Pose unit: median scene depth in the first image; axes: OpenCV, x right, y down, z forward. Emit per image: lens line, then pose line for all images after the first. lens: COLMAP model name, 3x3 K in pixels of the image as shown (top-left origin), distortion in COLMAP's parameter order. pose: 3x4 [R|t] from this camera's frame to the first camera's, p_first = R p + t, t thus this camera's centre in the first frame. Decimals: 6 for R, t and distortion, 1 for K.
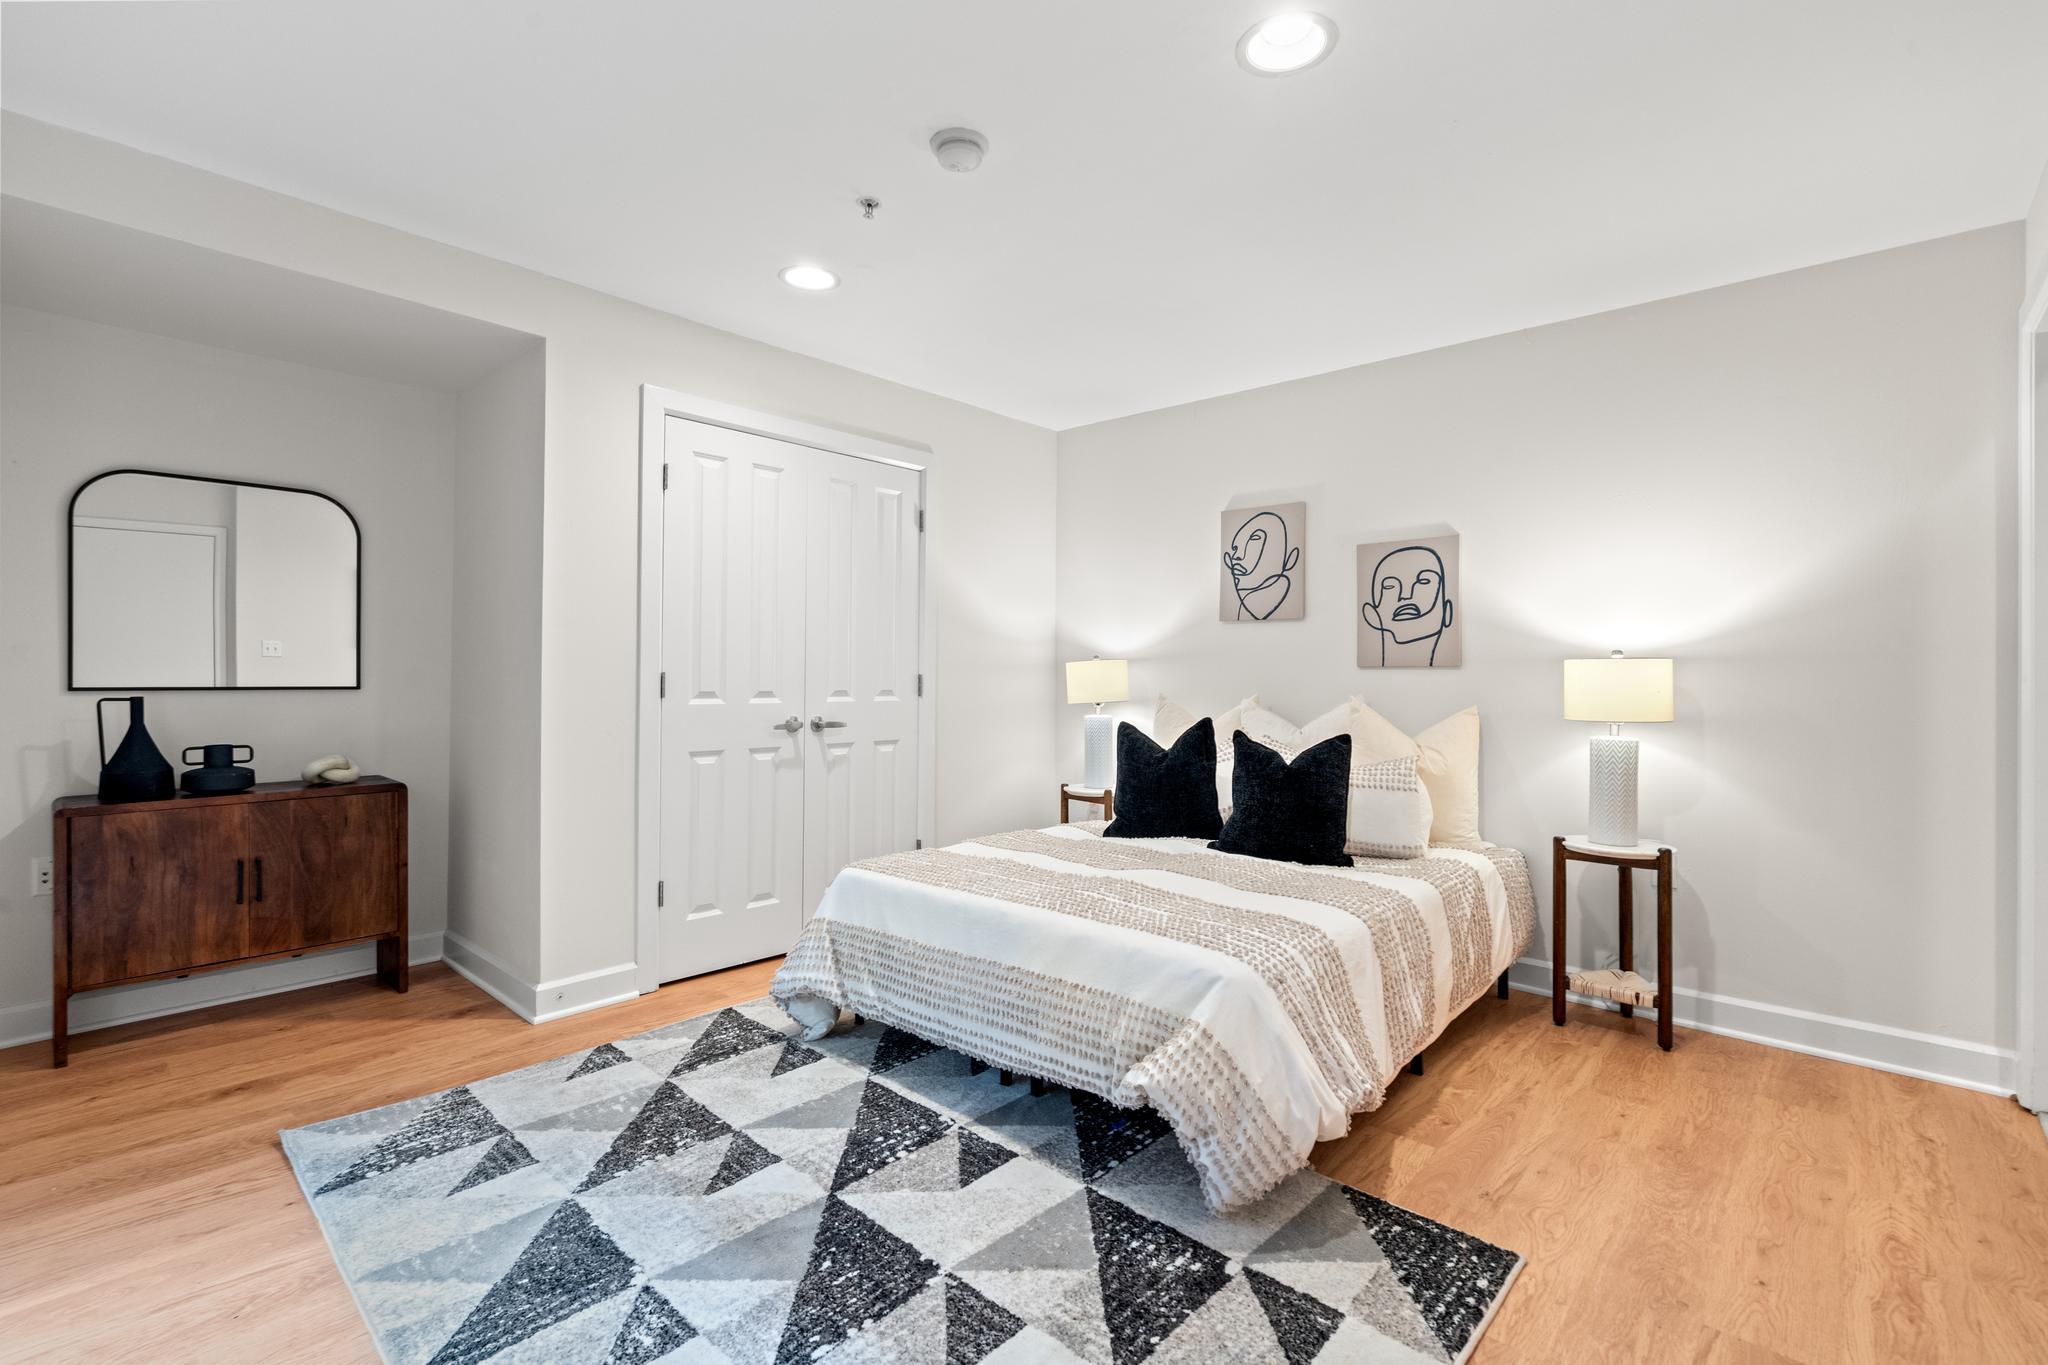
lens RADIAL K [[931.3, 0, 1026.6], [0, 931.3, 677.0], [0, 0, 1]] dist [-0.003626, -0.000335]
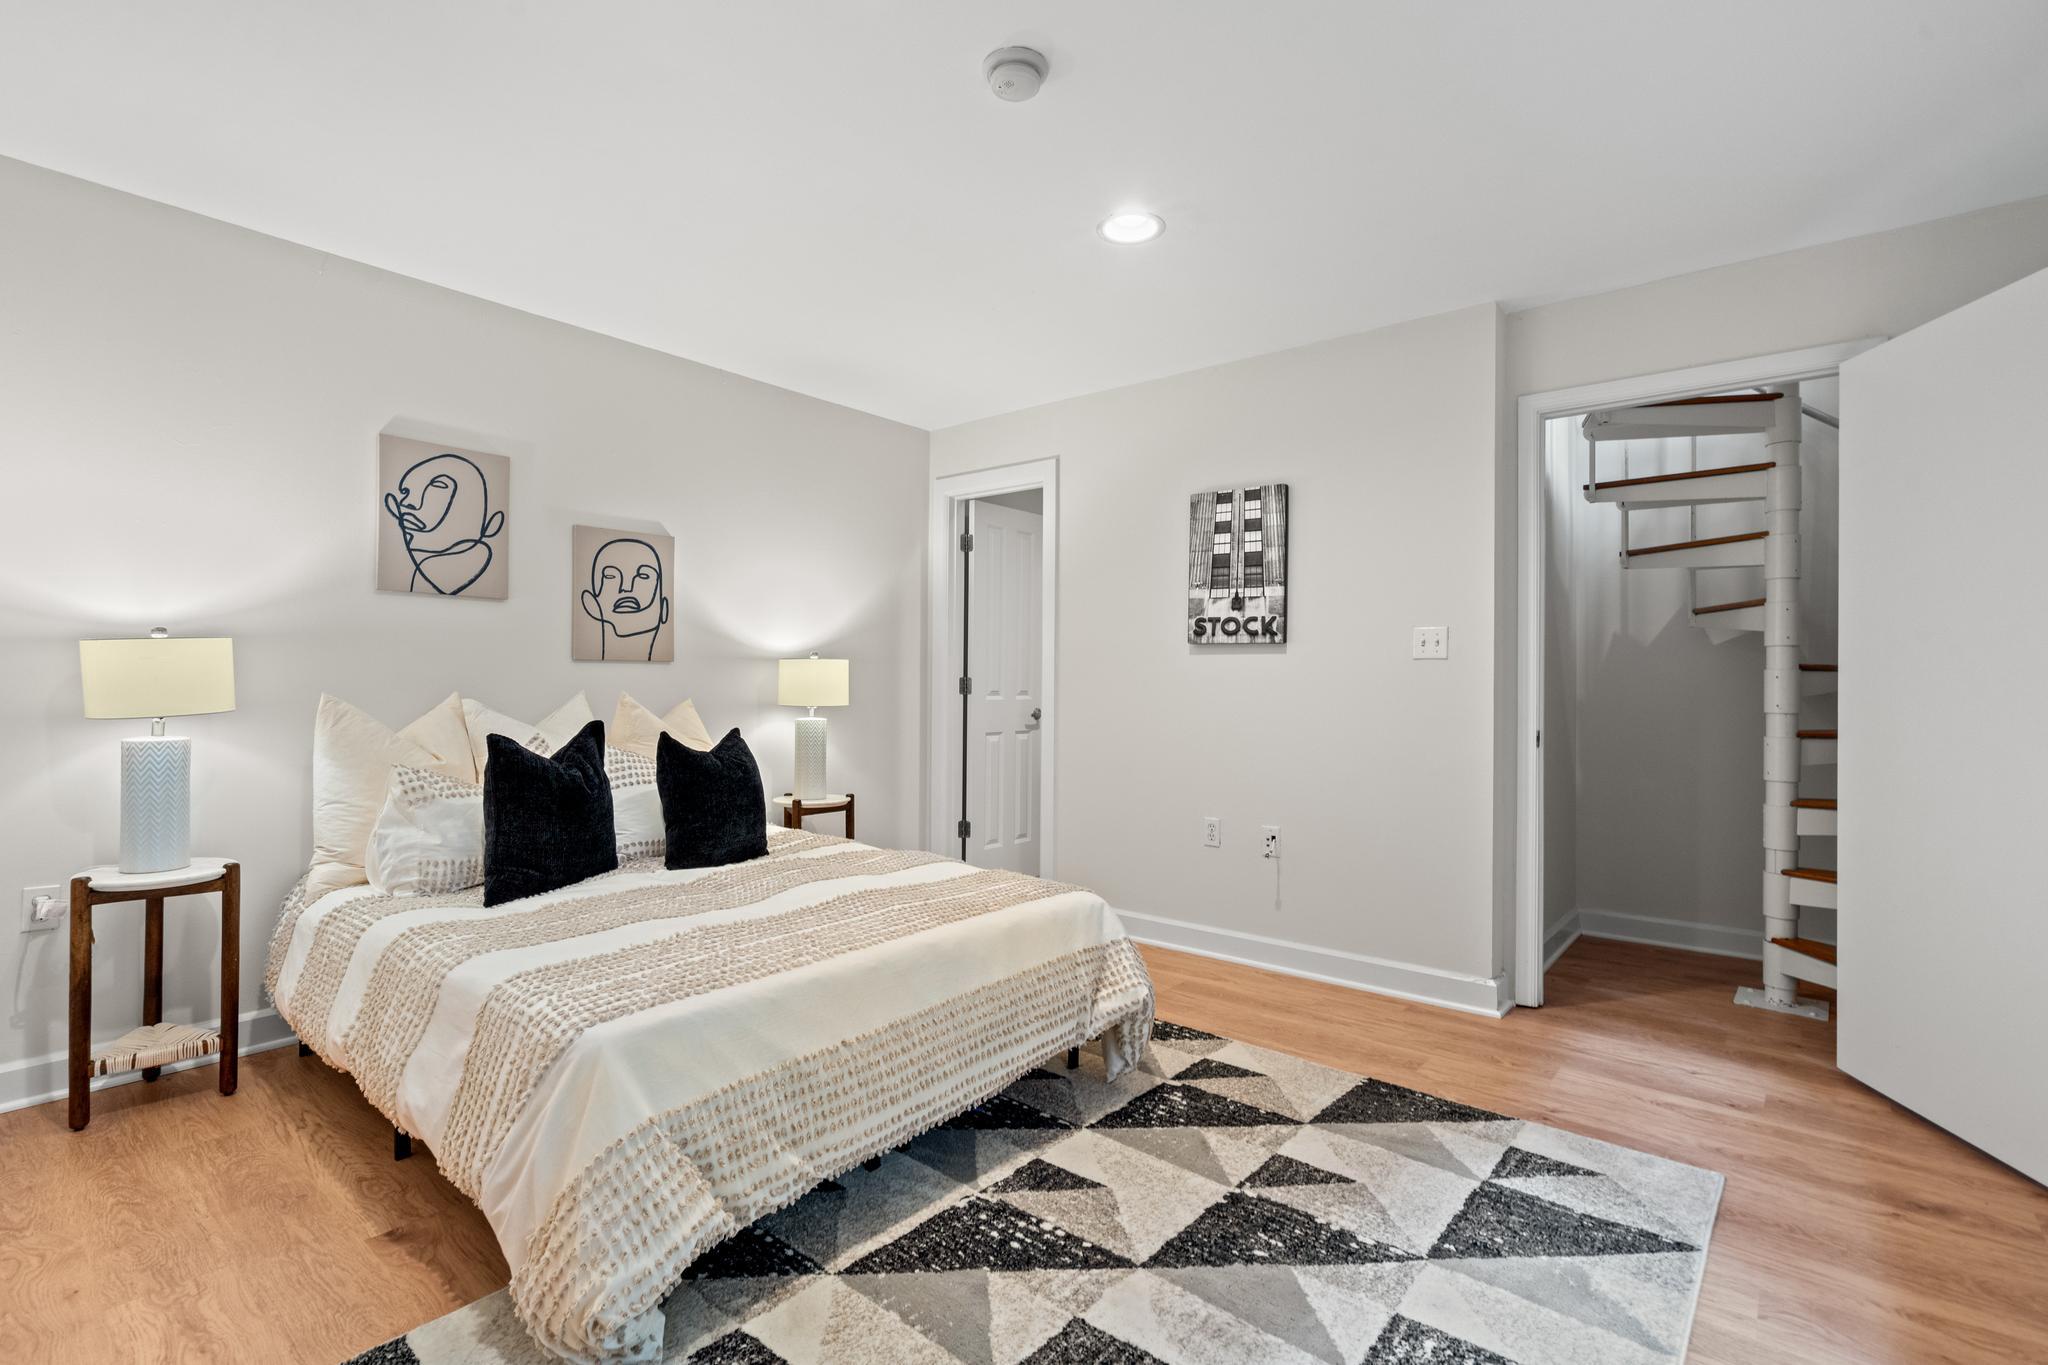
lens RADIAL K [[930.9, 0, 1021.1], [0, 930.9, 686.4], [0, 0, 1]] dist [-0.001247, 0.000249]
pose [[-0.033270, -0.010480, 0.999391, -0.759999], [-0.003713, 0.999939, 0.010363, 0.005108], [-0.999440, -0.003366, -0.033307, 0.813291]]
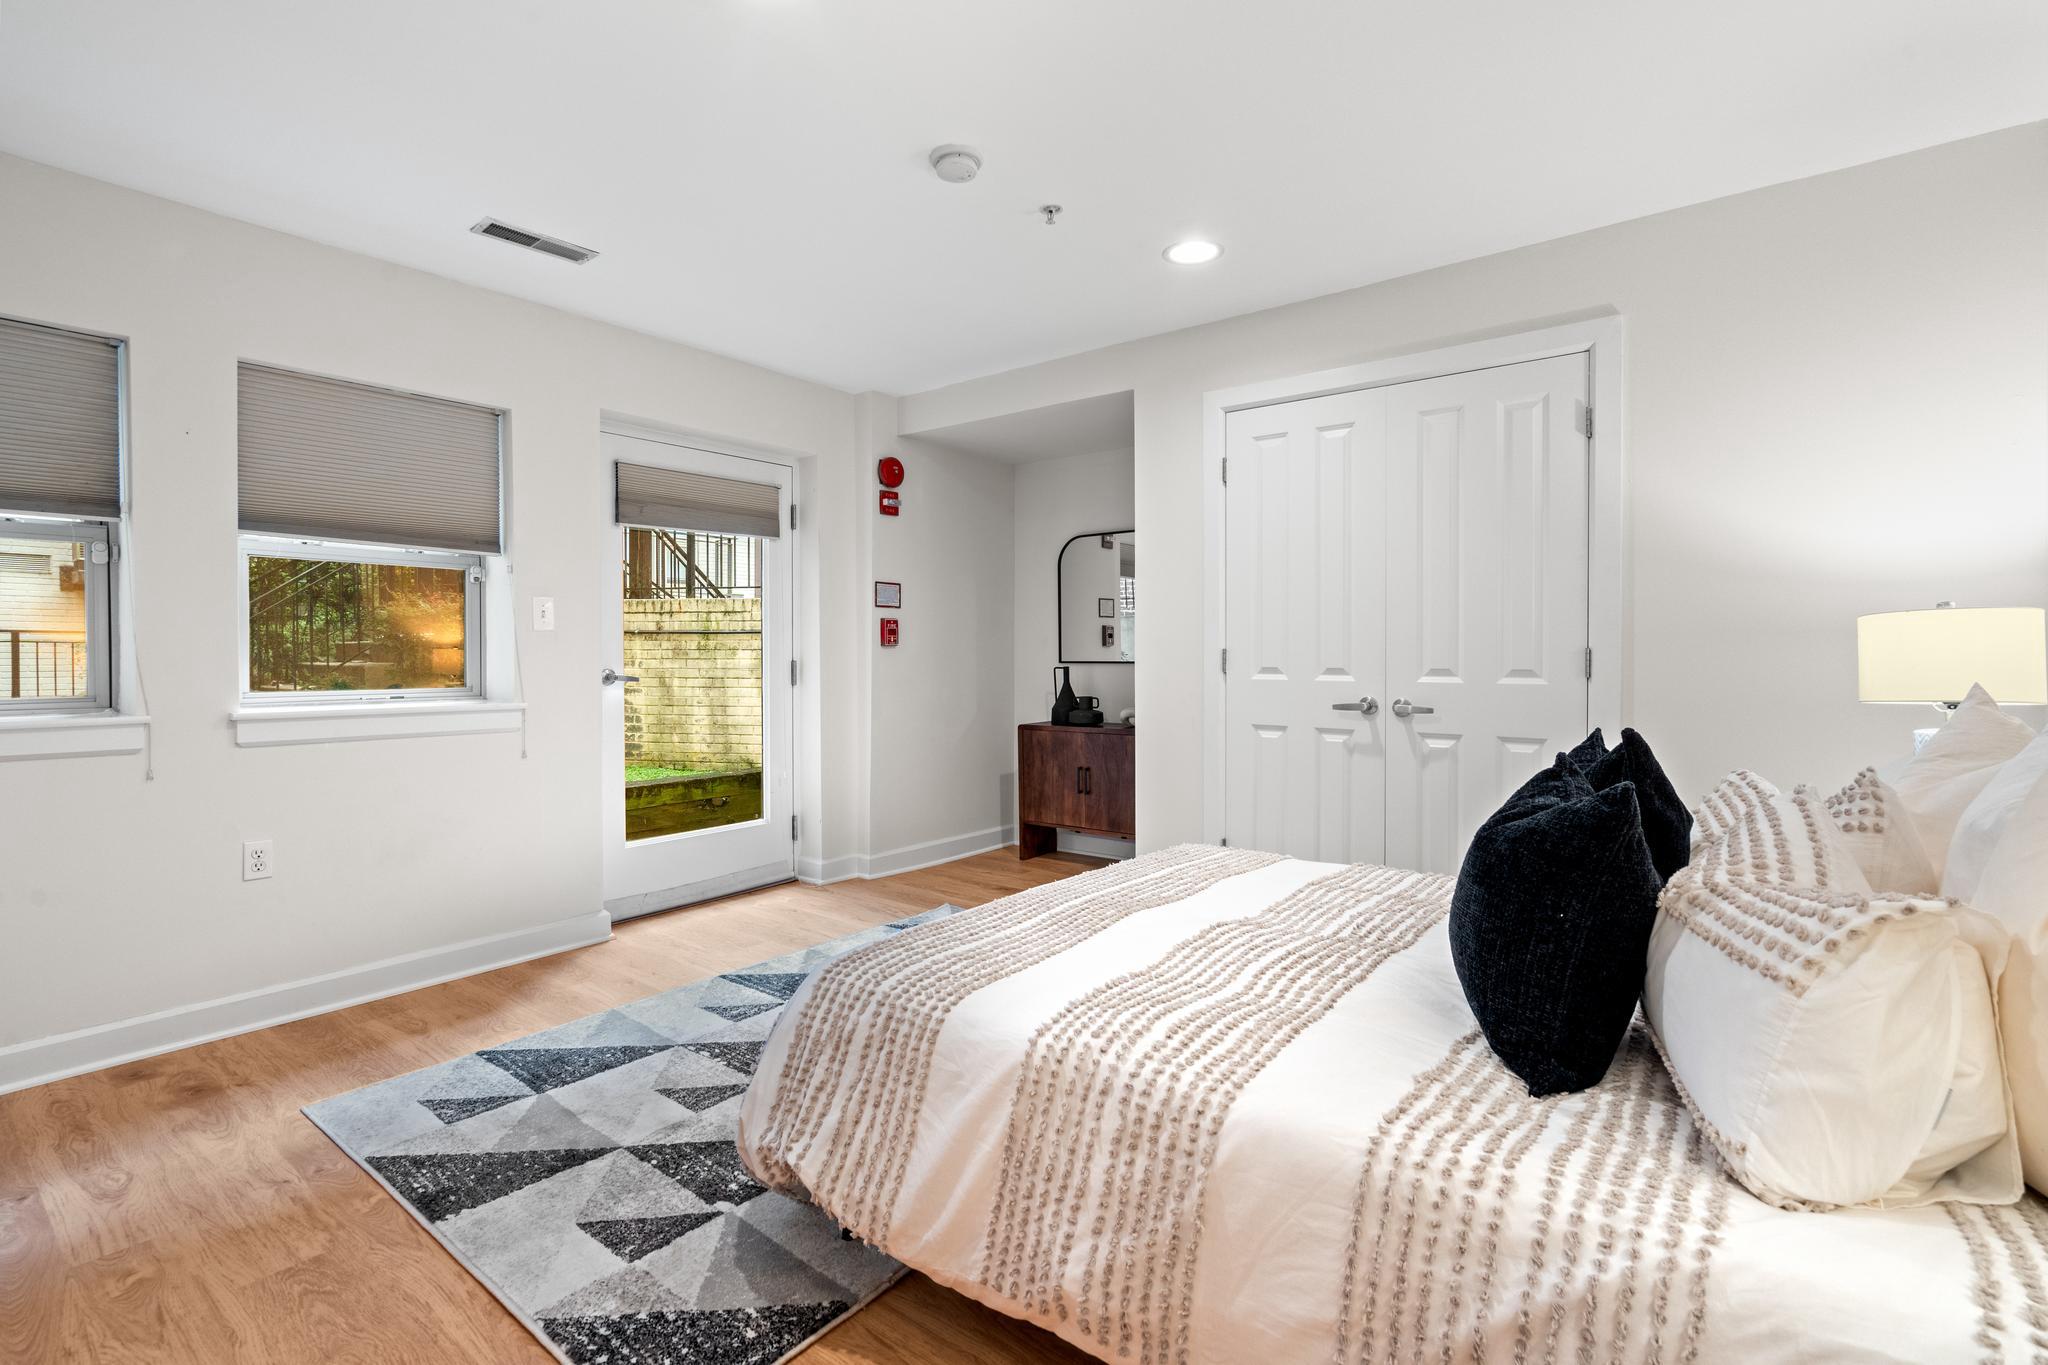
lens RADIAL K [[949.6, 0, 1017.7], [0, 949.6, 670.1], [0, 0, 1]] dist [-0.006636, -0.000593]
pose [[0.058680, 0.009838, -0.998228, 0.827374], [-0.000727, 0.999952, 0.009812, 0.010566], [0.998277, 0.000150, 0.058685, 0.802895]]
